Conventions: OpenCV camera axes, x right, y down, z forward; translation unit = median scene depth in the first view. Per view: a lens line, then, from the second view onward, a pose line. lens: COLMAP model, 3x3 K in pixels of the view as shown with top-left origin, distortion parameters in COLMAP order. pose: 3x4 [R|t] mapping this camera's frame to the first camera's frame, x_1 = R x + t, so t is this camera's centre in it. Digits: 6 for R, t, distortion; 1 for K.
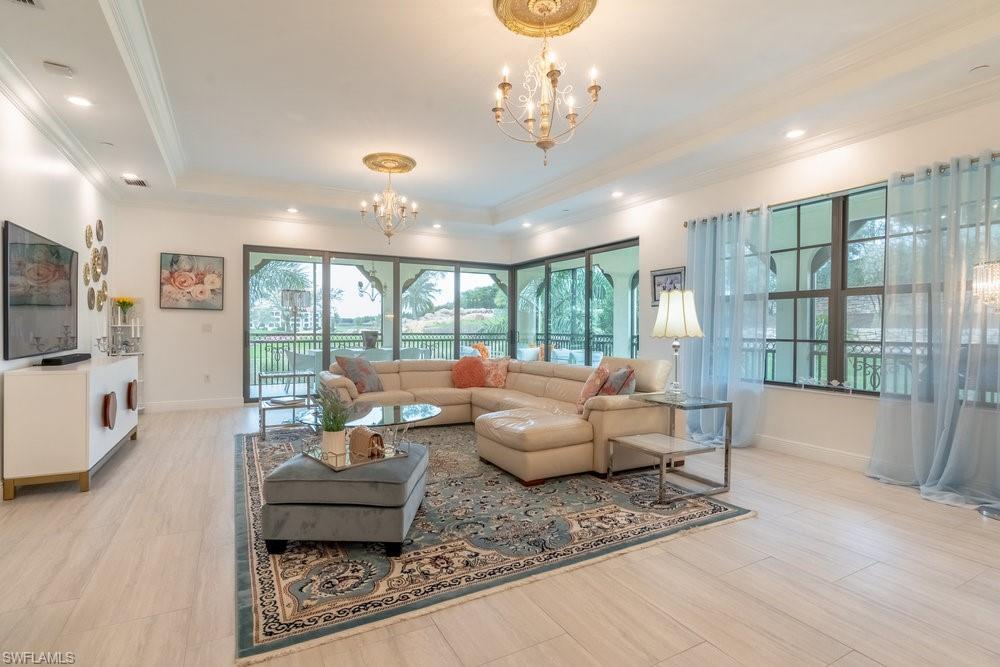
lens RADIAL K [[499.0, 0, 483.7], [0, 499.0, 329.2], [0, 0, 1]] dist [-0.009860, -0.000235]
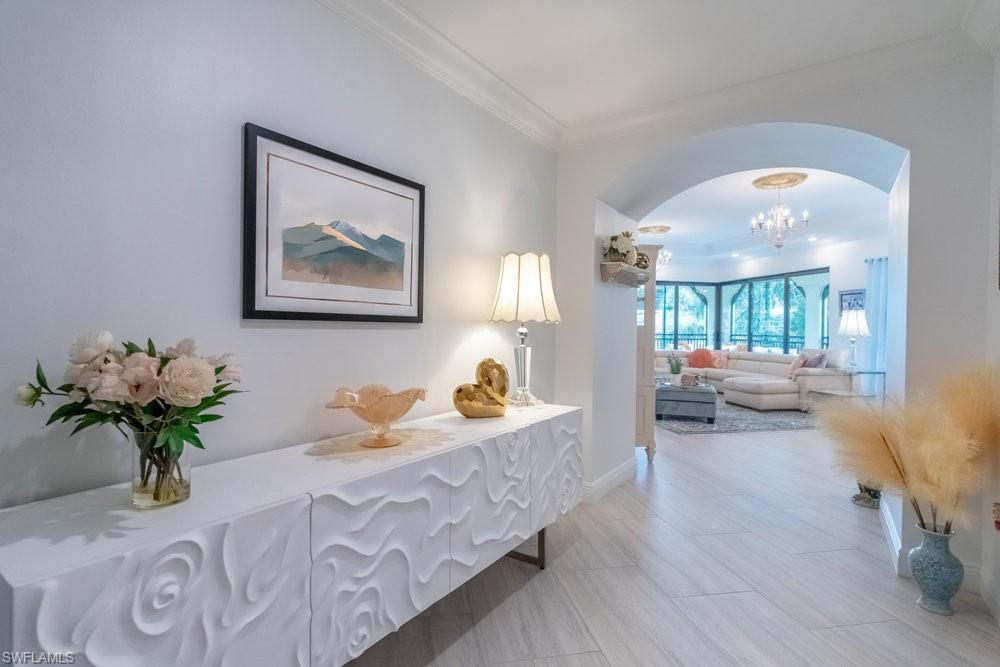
lens RADIAL K [[494.2, 0, 489.7], [0, 494.2, 332.9], [0, 0, 1]] dist [0.000692, 0.000063]
pose [[0.955220, 0.006223, -0.295831, -0.199294], [-0.004659, 0.999971, 0.005991, 0.000211], [0.295860, -0.004345, 0.955221, -0.644912]]
